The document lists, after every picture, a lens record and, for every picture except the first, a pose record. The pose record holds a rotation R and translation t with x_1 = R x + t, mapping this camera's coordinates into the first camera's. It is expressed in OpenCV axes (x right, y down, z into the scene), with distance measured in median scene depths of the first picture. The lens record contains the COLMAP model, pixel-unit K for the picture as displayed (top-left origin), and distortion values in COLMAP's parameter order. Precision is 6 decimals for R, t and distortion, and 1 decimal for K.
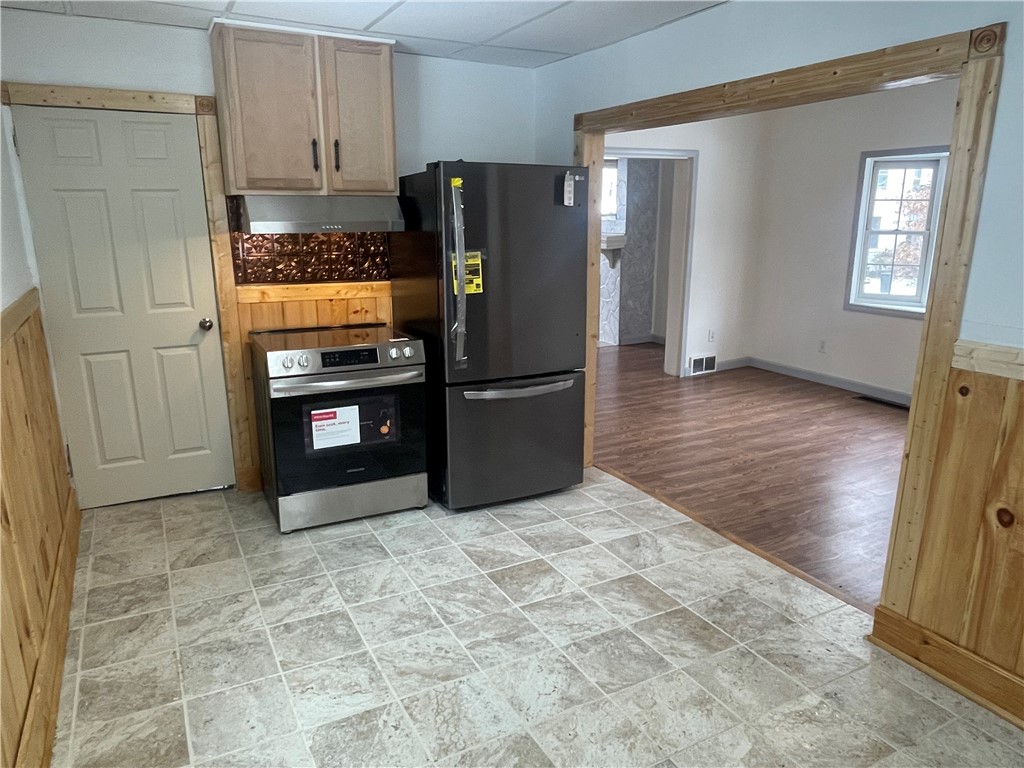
lens RADIAL K [[694.1, 0, 512.4], [0, 694.1, 385.6], [0, 0, 1]] dist [-0.001143, -0.006075]
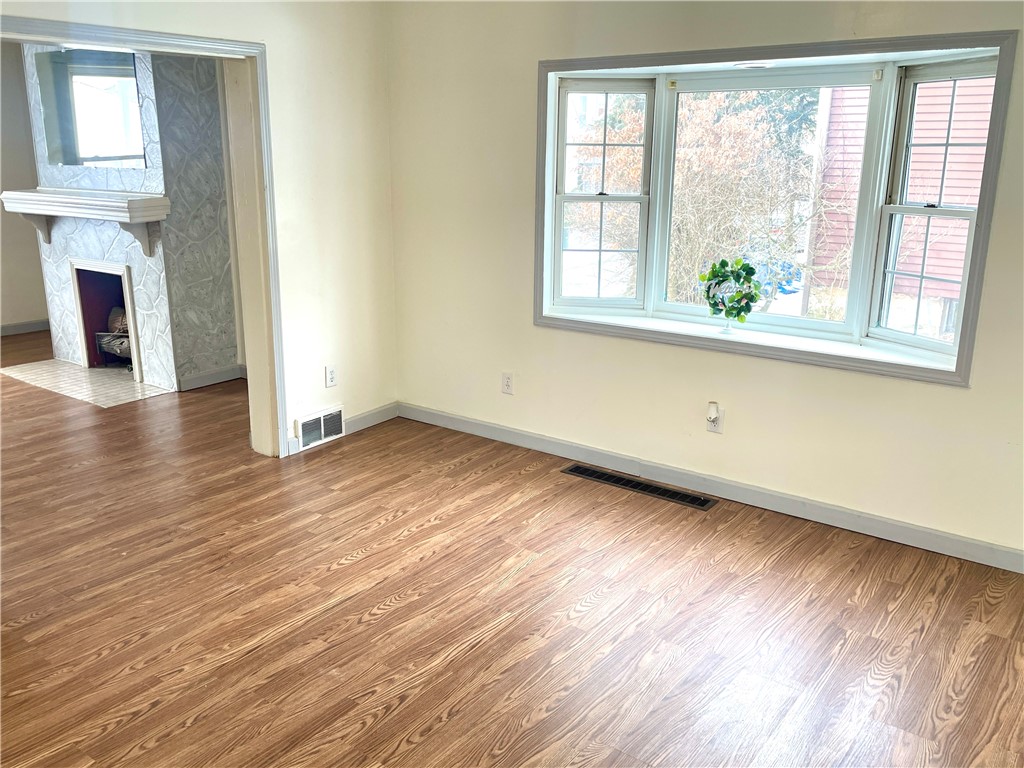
lens RADIAL K [[872.2, 0, 520.6], [0, 872.2, 381.5], [0, 0, 1]] dist [0.061044, -0.011863]
pose [[0.900537, -0.099963, 0.423131, 0.143026], [0.093481, 0.994966, 0.036106, -0.092942], [-0.424610, 0.007040, 0.905349, 0.324562]]
